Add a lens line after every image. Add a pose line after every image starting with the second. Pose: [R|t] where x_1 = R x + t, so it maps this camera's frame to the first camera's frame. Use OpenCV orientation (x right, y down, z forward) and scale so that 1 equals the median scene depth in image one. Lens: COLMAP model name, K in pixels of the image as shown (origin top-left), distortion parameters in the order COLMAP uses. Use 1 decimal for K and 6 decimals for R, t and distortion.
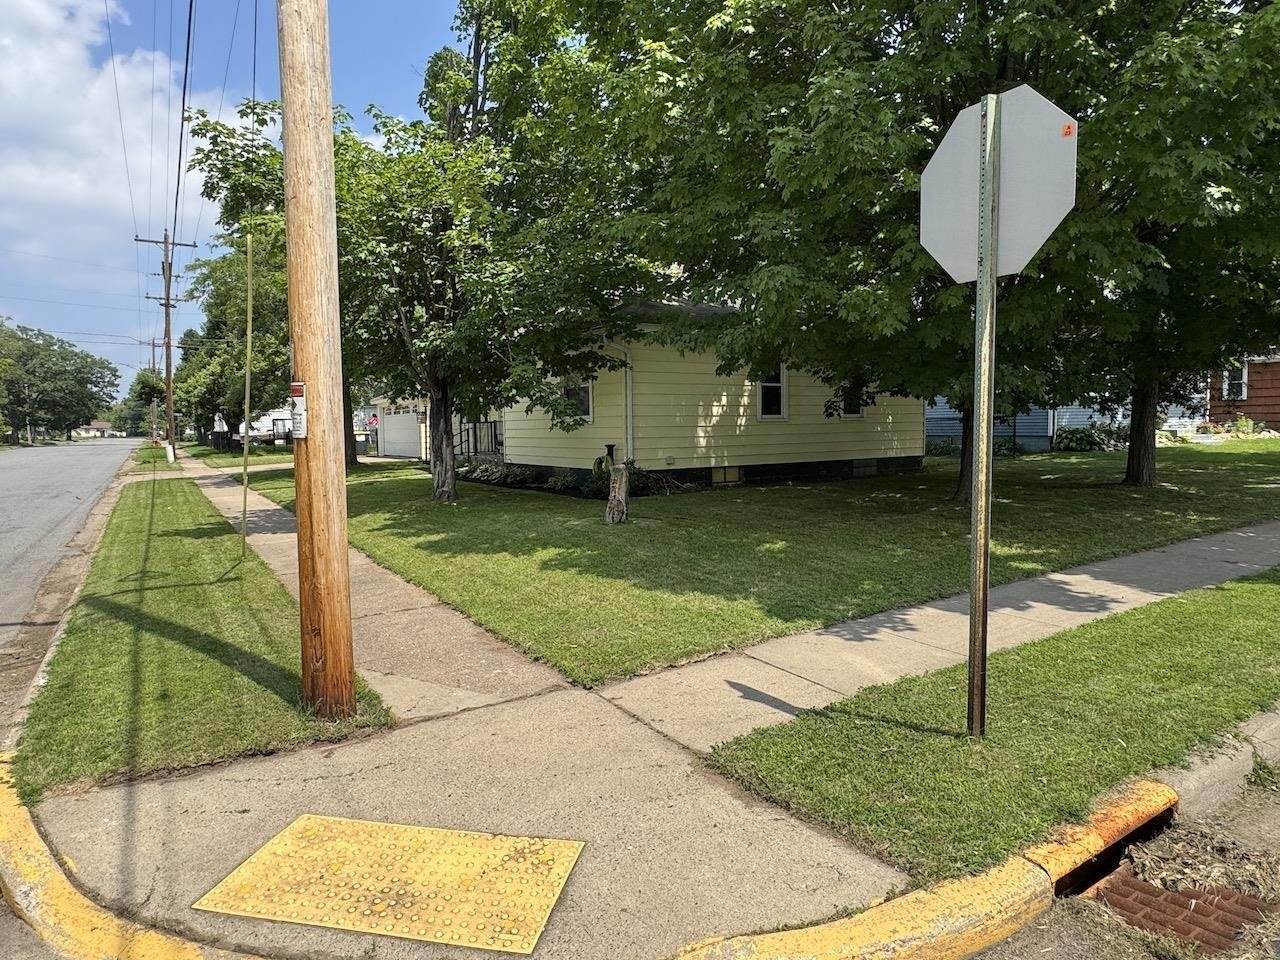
lens RADIAL K [[744.5, 0, 640.0], [0, 744.5, 480.0], [0, 0, 1]] dist [-0.000417, 0.000275]
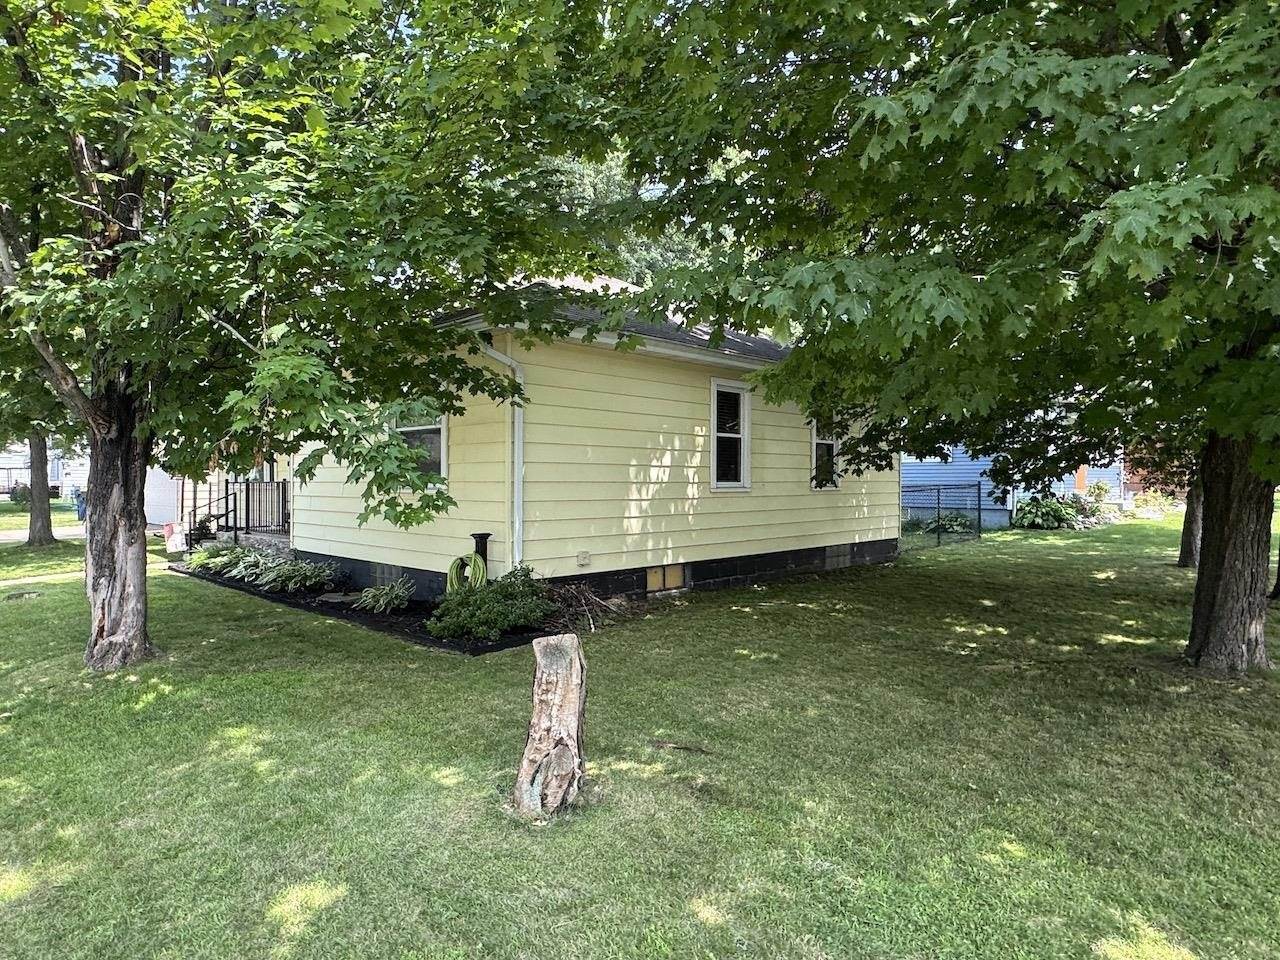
lens RADIAL K [[744.5, 0, 640.0], [0, 744.5, 480.0], [0, 0, 1]] dist [-0.000417, 0.000275]
pose [[0.975432, 0.016146, 0.219707, -0.044621], [0.000673, 0.997088, -0.076259, -0.042399], [-0.220298, 0.074534, 0.972581, 0.412900]]
